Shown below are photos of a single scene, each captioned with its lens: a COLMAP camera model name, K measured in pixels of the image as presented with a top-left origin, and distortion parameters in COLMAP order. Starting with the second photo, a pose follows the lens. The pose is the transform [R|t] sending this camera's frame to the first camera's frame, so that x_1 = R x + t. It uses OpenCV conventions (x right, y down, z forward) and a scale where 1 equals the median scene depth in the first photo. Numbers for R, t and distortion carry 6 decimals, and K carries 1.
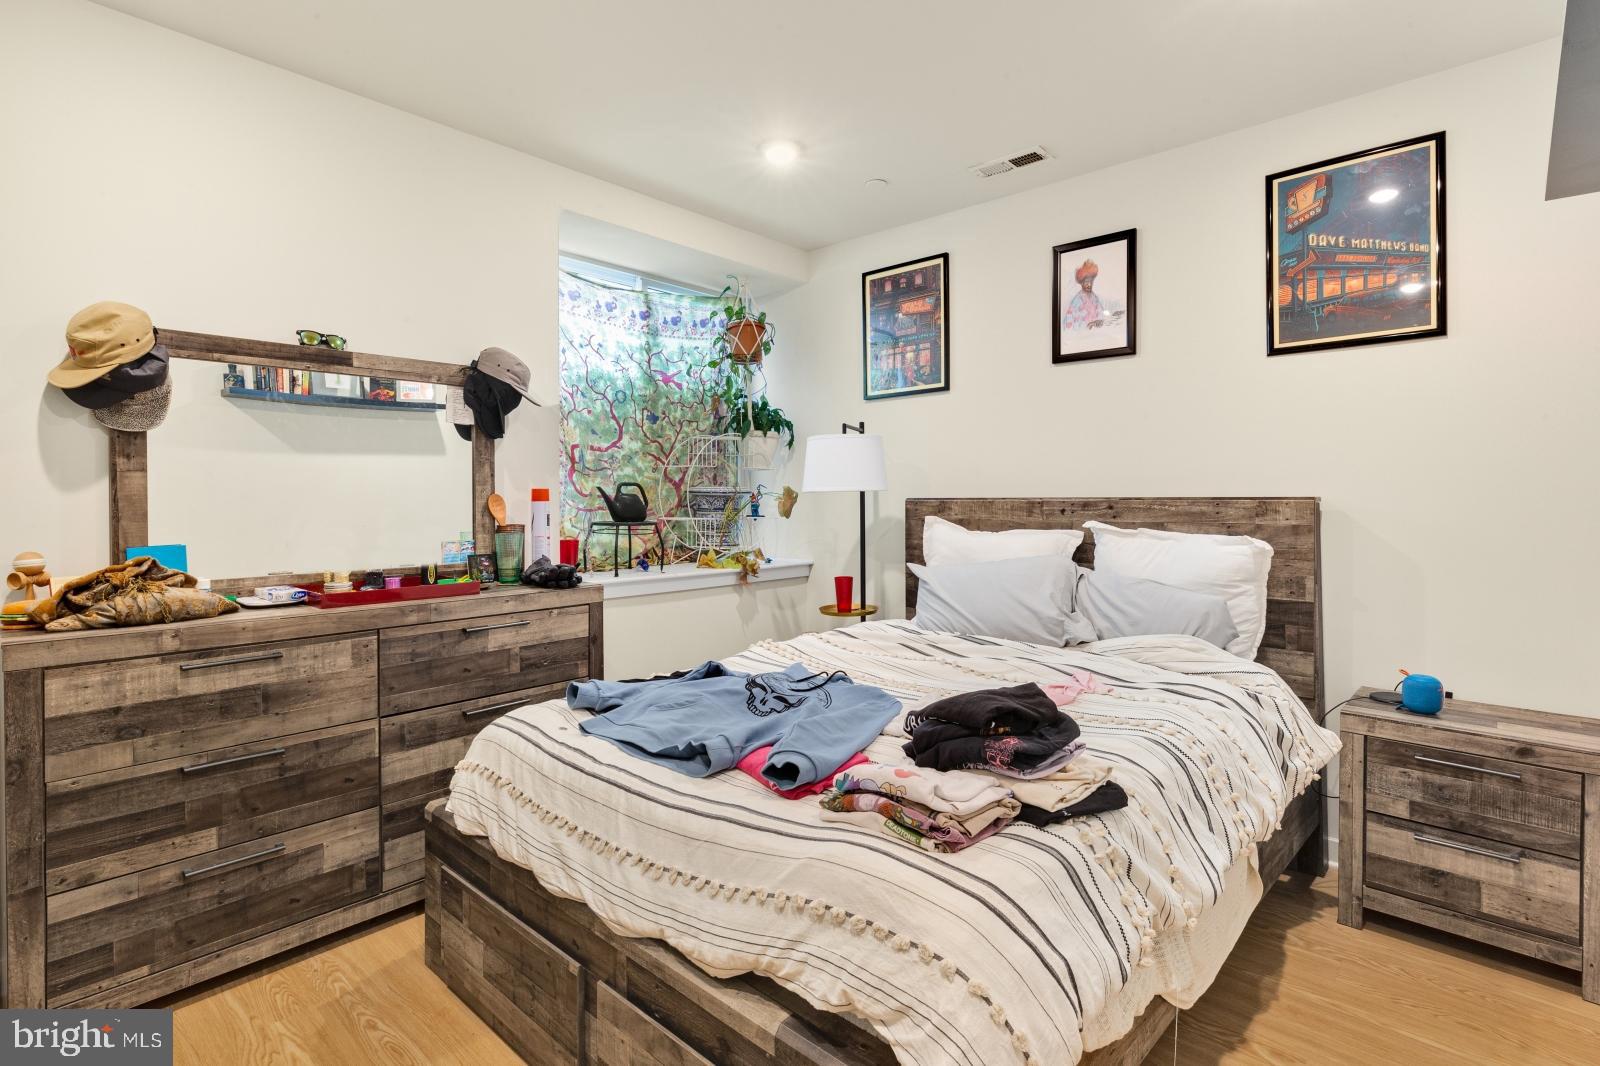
lens RADIAL K [[763.5, 0, 835.7], [0, 763.5, 509.9], [0, 0, 1]] dist [-0.003890, -0.000287]
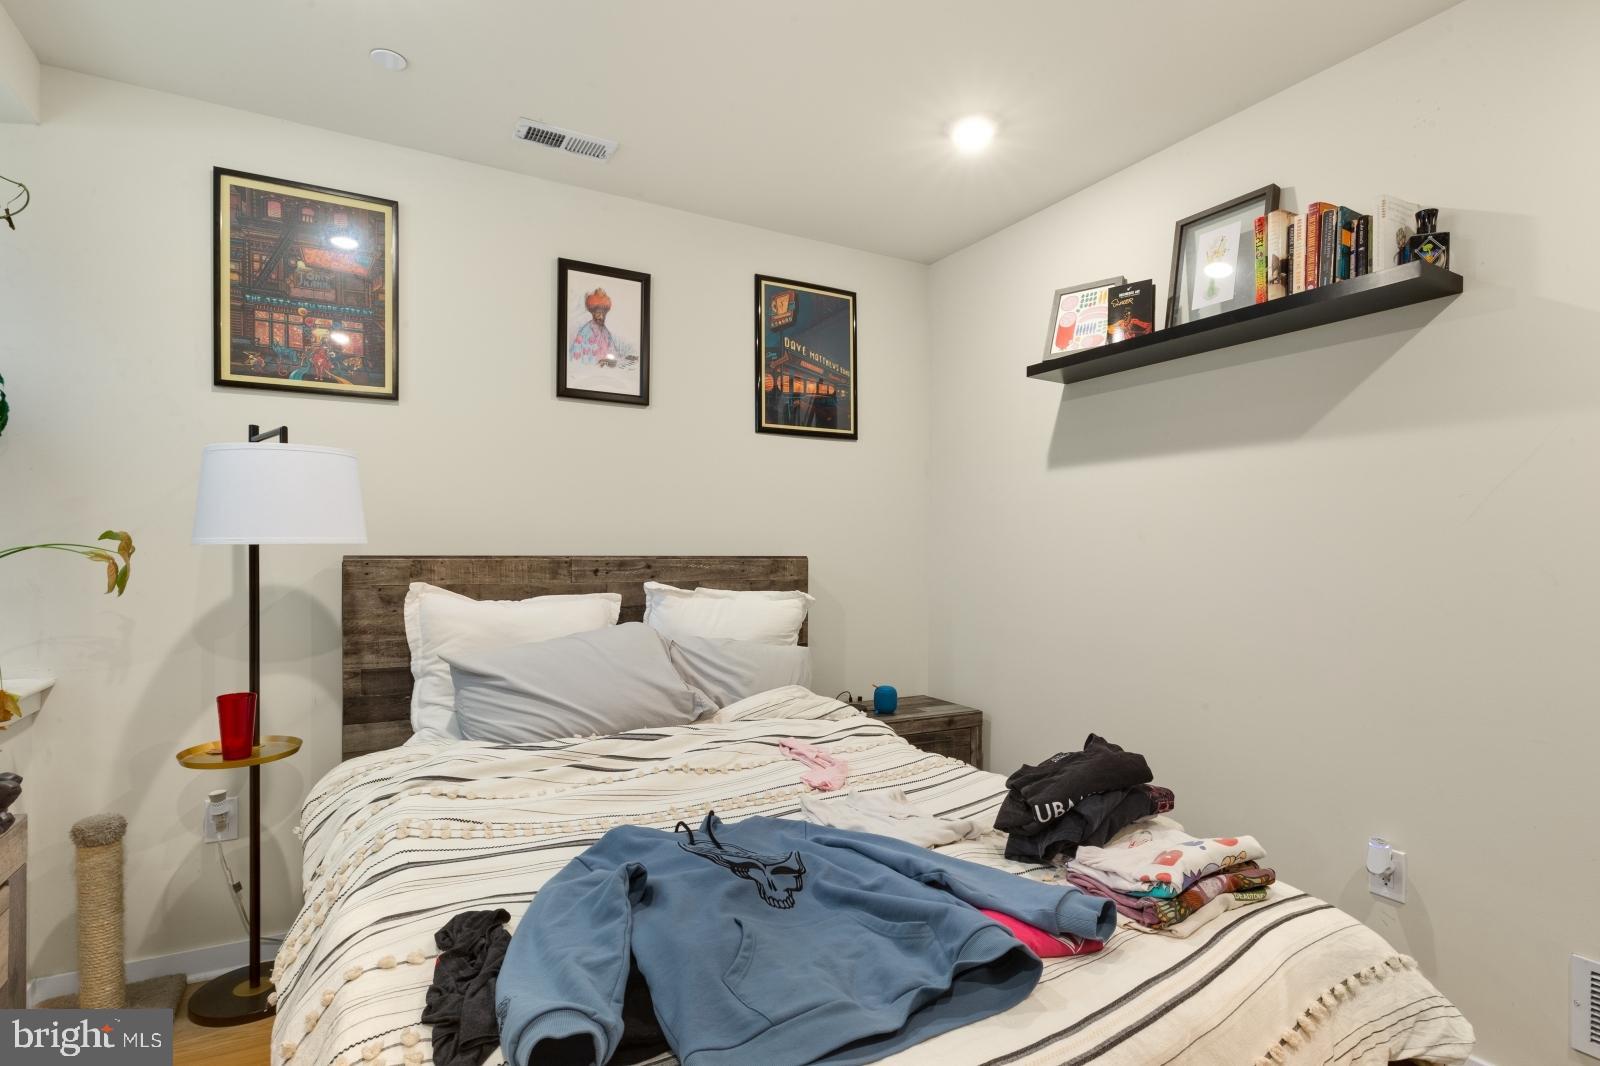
lens RADIAL K [[788.9, 0, 792.2], [0, 788.9, 546.3], [0, 0, 1]] dist [-0.004097, -0.002267]
pose [[0.348866, 0.007970, 0.937139, -0.527818], [0.006383, 0.999920, -0.010880, -0.018076], [-0.937151, 0.009777, 0.348787, 0.551178]]
